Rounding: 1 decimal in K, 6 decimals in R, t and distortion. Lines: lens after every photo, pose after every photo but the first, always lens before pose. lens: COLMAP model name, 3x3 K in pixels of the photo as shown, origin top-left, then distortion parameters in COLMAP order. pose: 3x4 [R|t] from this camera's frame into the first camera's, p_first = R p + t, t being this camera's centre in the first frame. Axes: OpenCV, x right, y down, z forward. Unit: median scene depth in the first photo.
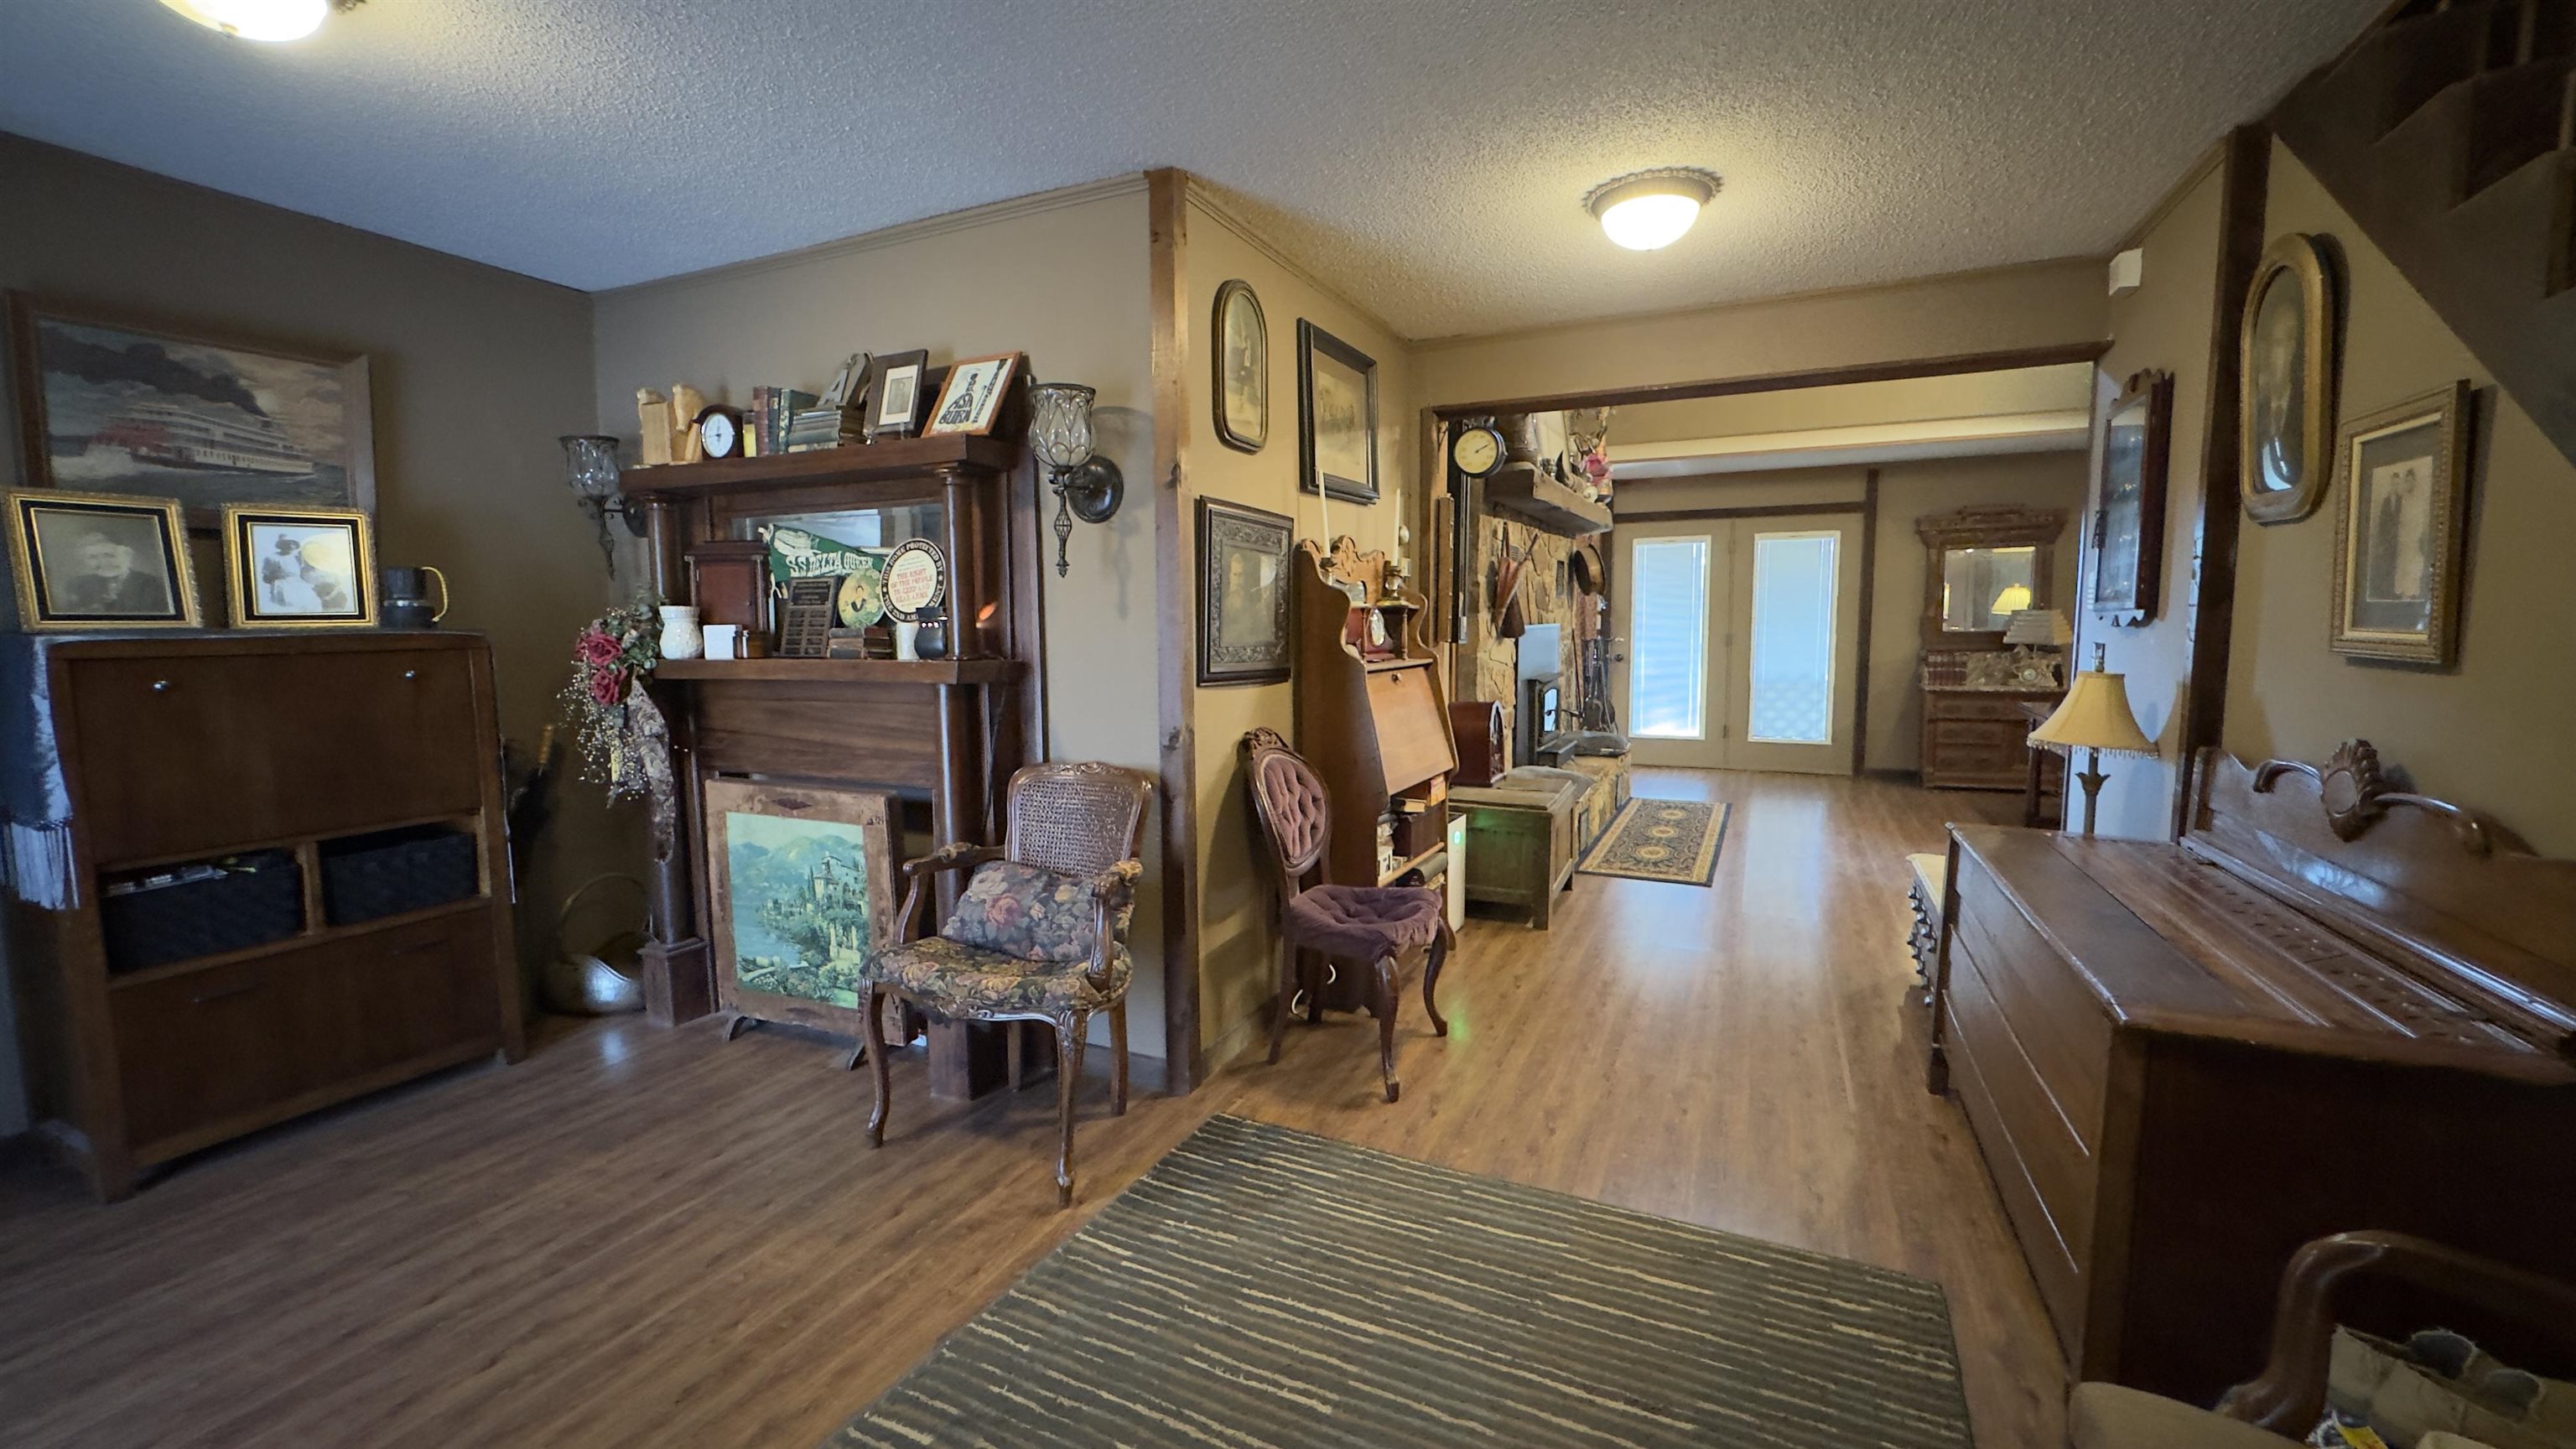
lens RADIAL K [[1011.5, 0, 1294.5], [0, 1011.5, 711.2], [0, 0, 1]] dist [-0.004704, -0.000412]
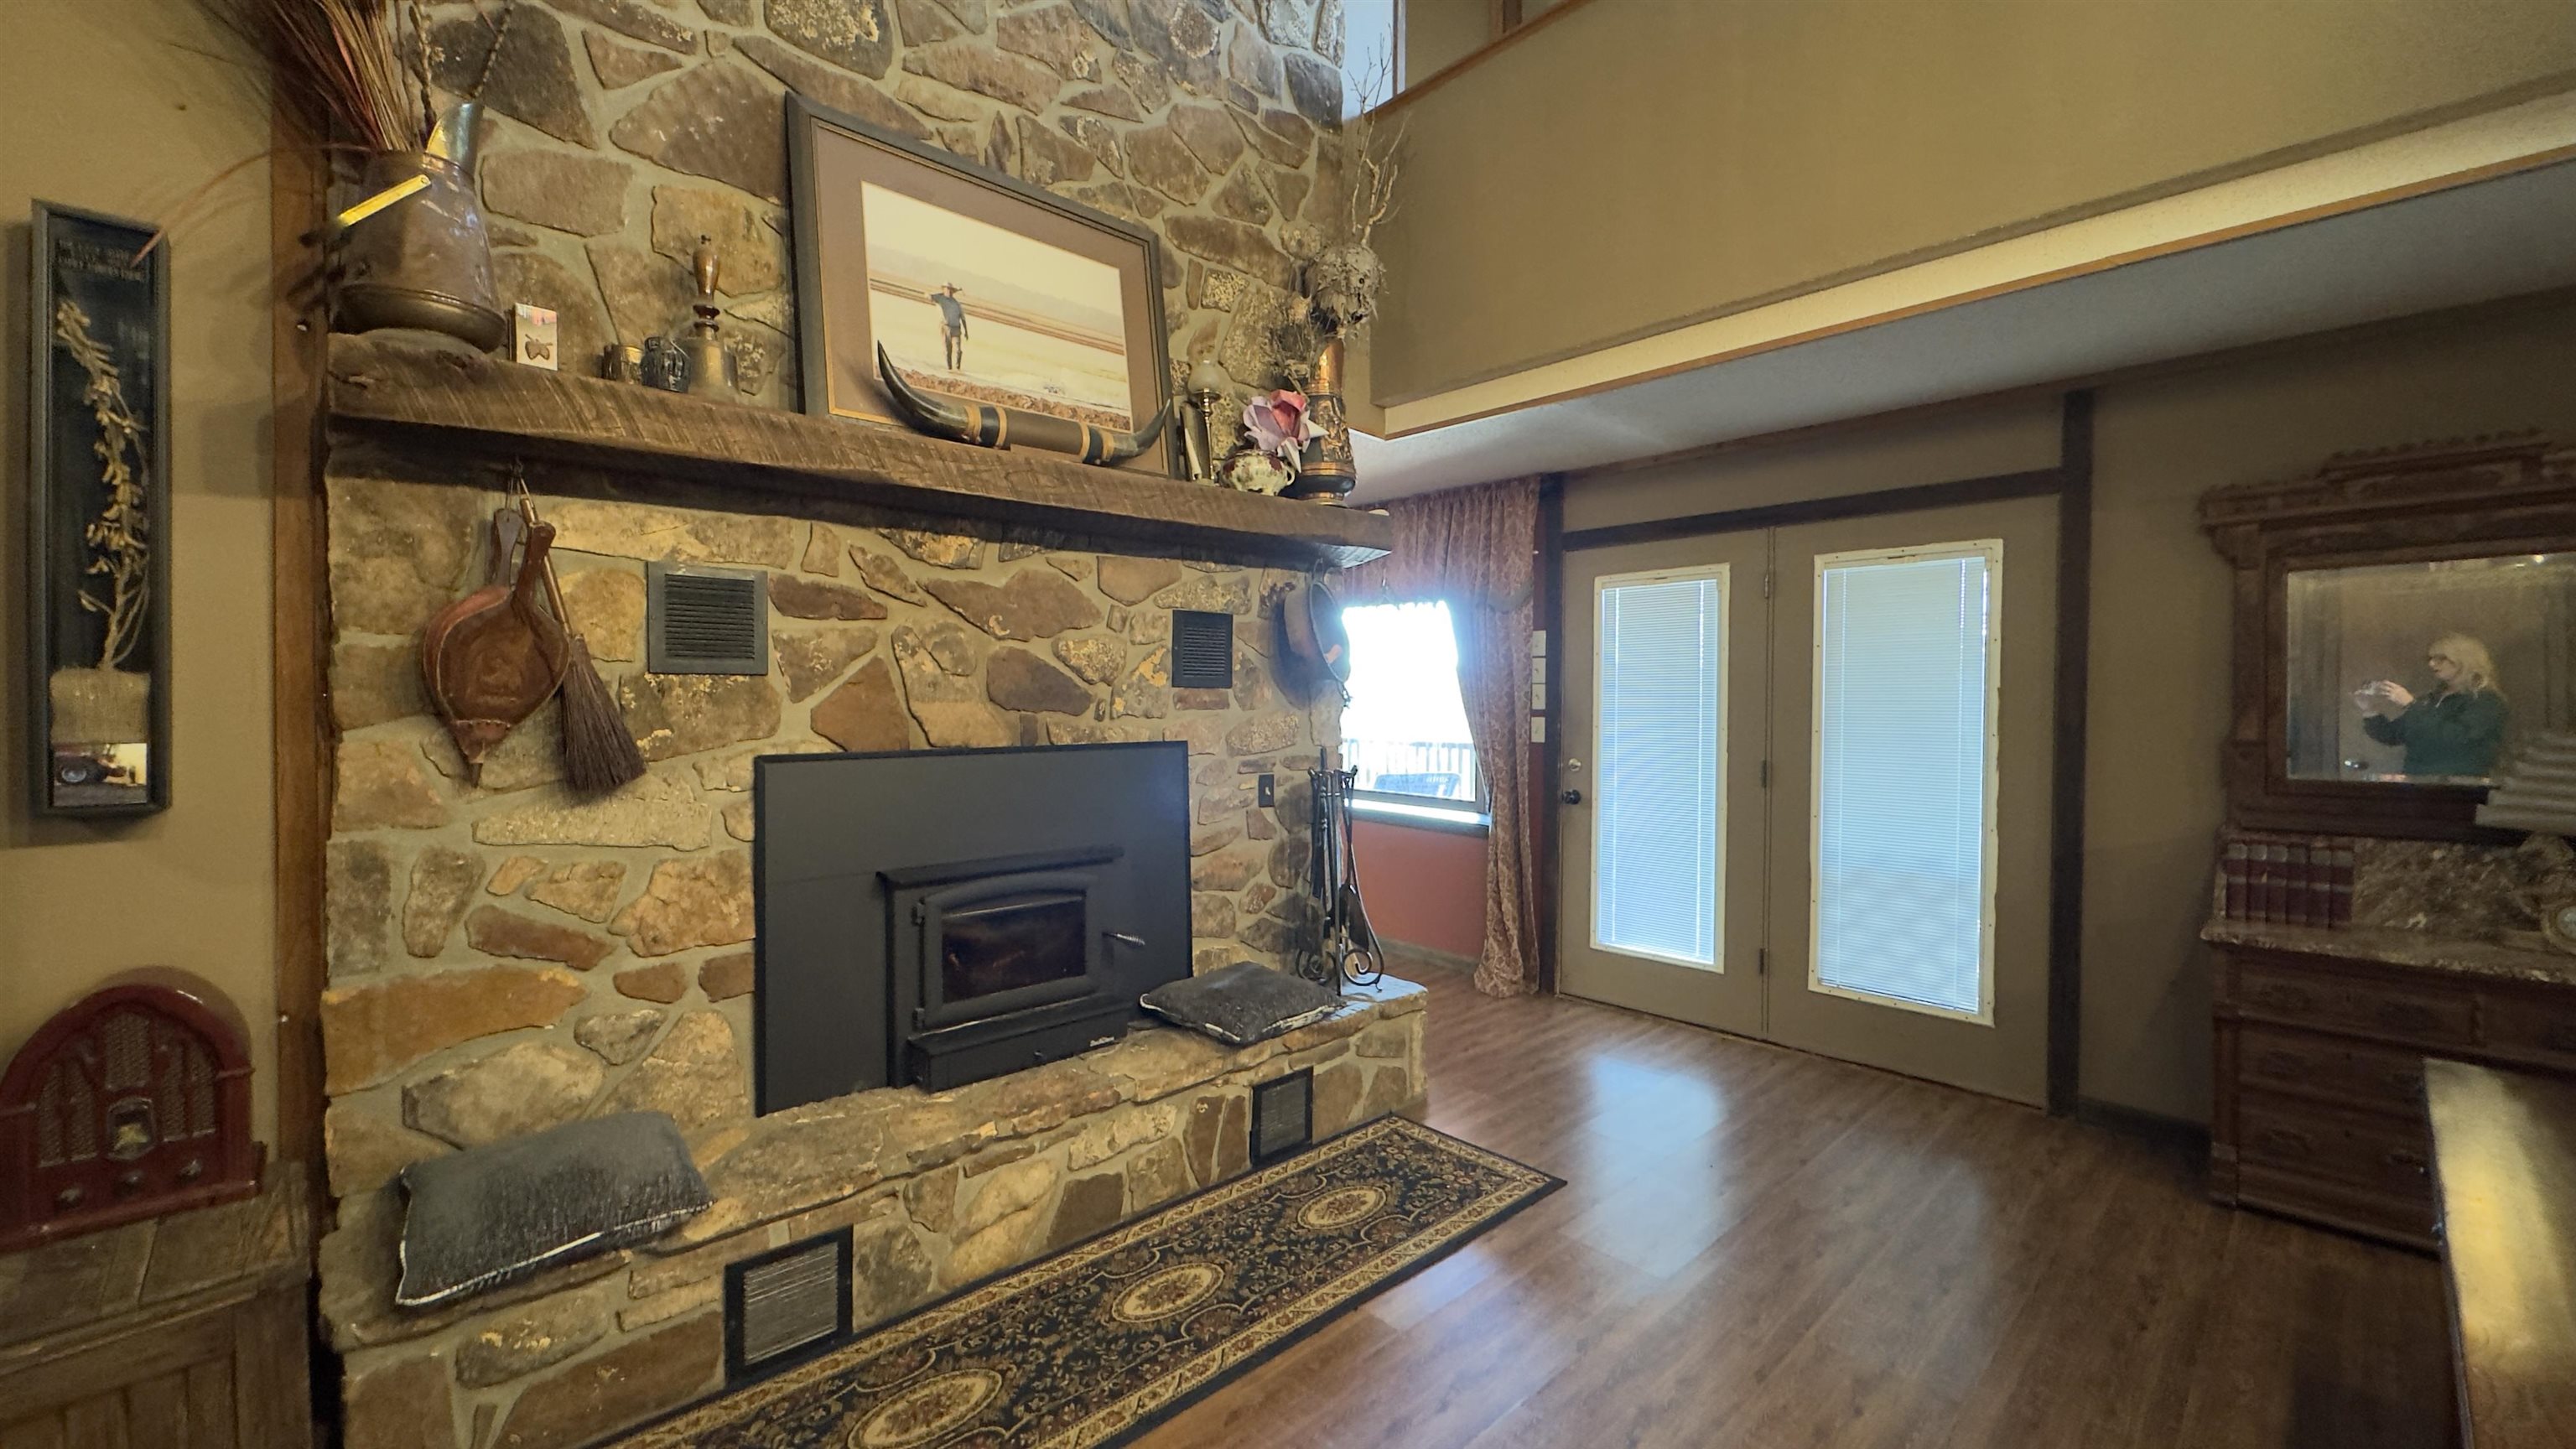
lens RADIAL K [[1011.5, 0, 1286.3], [0, 1011.5, 721.9], [0, 0, 1]] dist [-0.004704, -0.000412]
pose [[0.931599, 0.016007, -0.363134, 0.413137], [-0.039637, 0.997546, -0.057713, -0.062063], [0.361319, 0.068159, 0.929948, 0.488204]]
